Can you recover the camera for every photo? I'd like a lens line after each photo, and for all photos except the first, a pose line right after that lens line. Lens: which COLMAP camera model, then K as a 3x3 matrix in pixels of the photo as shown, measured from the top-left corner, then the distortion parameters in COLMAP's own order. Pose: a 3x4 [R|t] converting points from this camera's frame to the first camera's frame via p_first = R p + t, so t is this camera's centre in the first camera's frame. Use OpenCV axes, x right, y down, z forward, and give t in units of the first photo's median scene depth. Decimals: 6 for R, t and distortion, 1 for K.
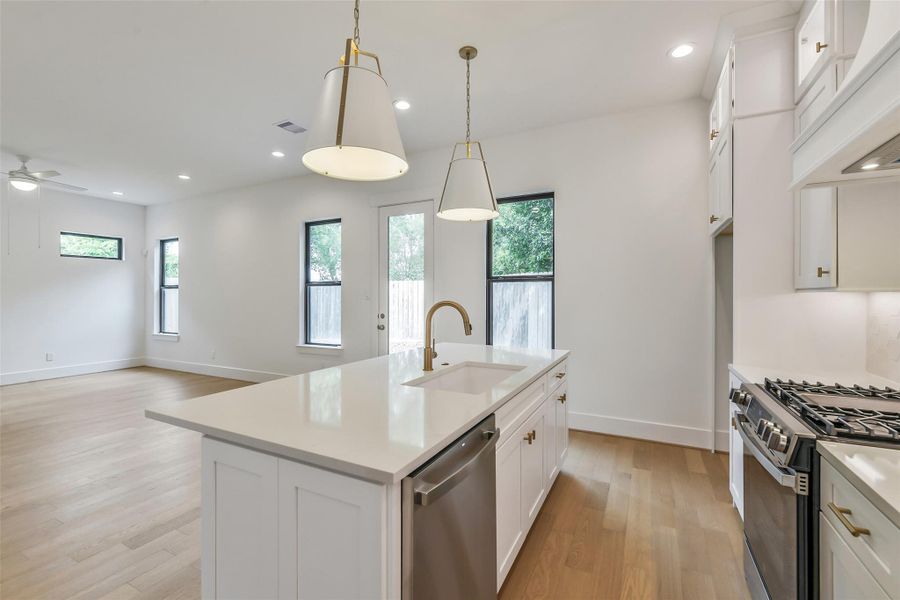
lens RADIAL K [[390.8, 0, 452.9], [0, 390.8, 295.3], [0, 0, 1]] dist [0.000172, -0.000059]
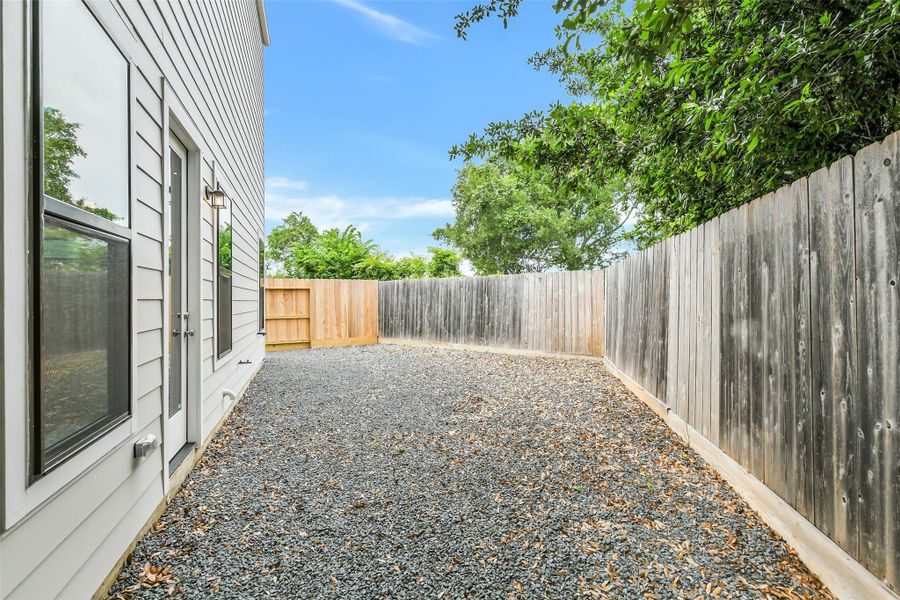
lens RADIAL K [[394.9, 0, 453.8], [0, 394.9, 293.5], [0, 0, 1]] dist [0.001172, 0.000173]
pose [[0.740671, -0.009434, -0.671802, 0.441550], [0.004856, 0.999950, -0.008689, 0.012908], [0.671851, 0.003173, 0.740680, 0.618880]]
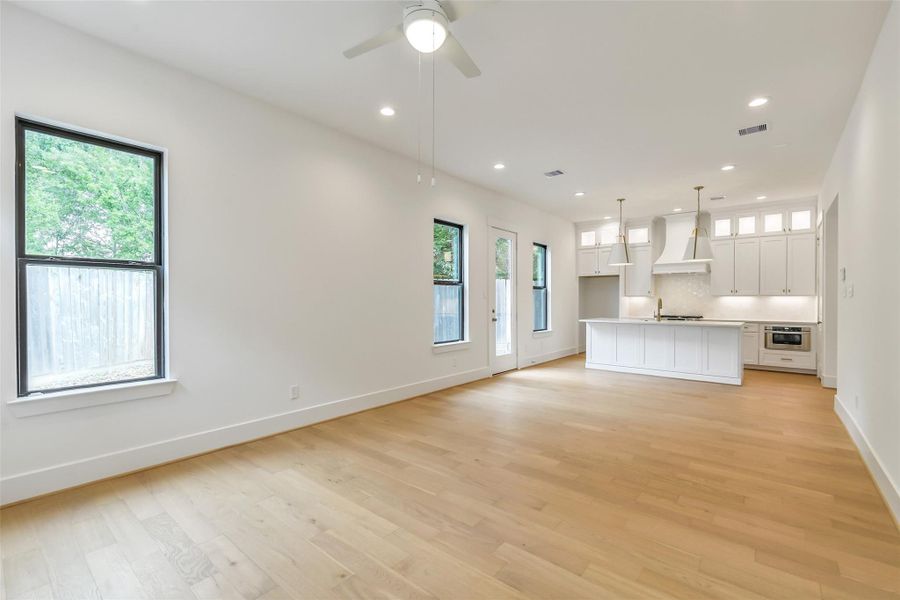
lens RADIAL K [[393.9, 0, 450.2], [0, 393.9, 304.9], [0, 0, 1]] dist [0.001665, 0.000003]
pose [[0.216106, -0.009055, 0.976328, -1.133833], [-0.003314, 0.999944, 0.010008, 0.014723], [-0.976364, -0.005399, 0.216064, 0.645902]]
